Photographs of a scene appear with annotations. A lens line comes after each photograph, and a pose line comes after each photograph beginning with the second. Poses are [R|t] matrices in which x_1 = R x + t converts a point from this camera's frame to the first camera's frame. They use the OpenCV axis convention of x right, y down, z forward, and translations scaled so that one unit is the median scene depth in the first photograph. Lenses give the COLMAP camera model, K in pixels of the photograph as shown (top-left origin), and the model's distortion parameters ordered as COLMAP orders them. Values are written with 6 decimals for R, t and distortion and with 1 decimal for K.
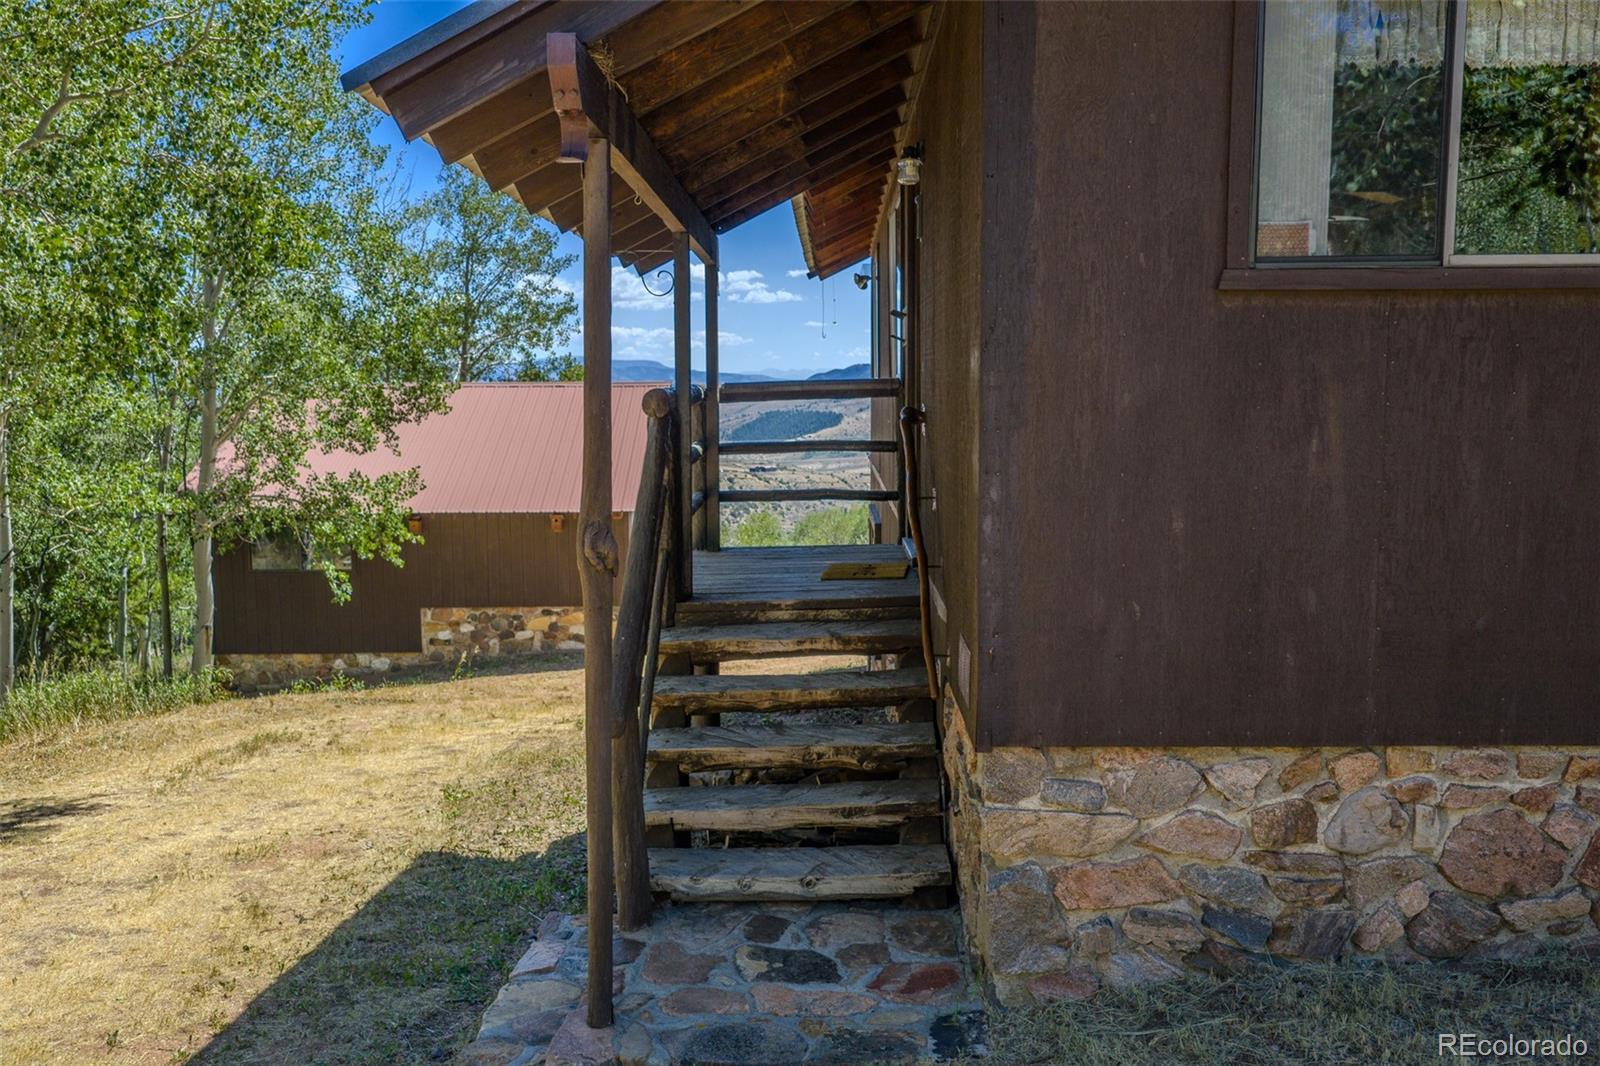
lens RADIAL K [[1338.2, 0, 800.0], [0, 1338.2, 533.0], [0, 0, 1]] dist [0.002796, -0.006137]
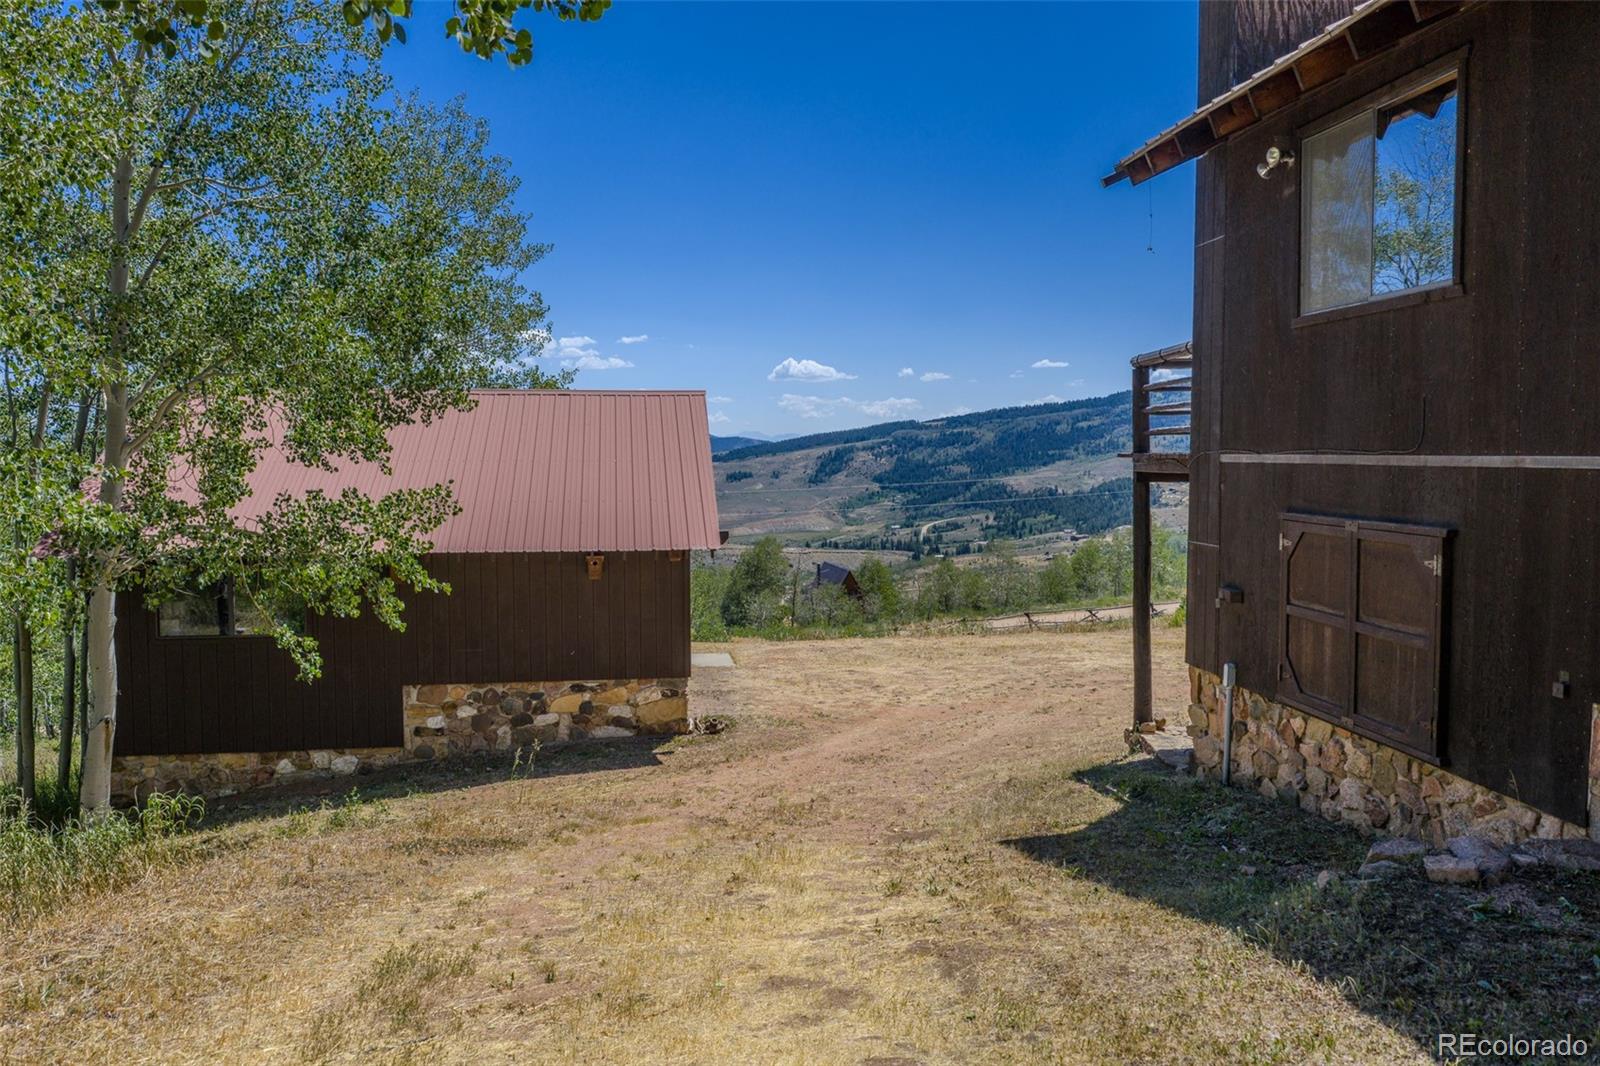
lens RADIAL K [[1325.4, 0, 800.0], [0, 1325.4, 533.0], [0, 0, 1]] dist [0.016219, -0.023164]
pose [[0.991828, -0.005139, 0.127476, -0.159982], [0.011376, 0.998771, -0.048247, 0.010229], [-0.127071, 0.049303, 0.990667, 0.250750]]
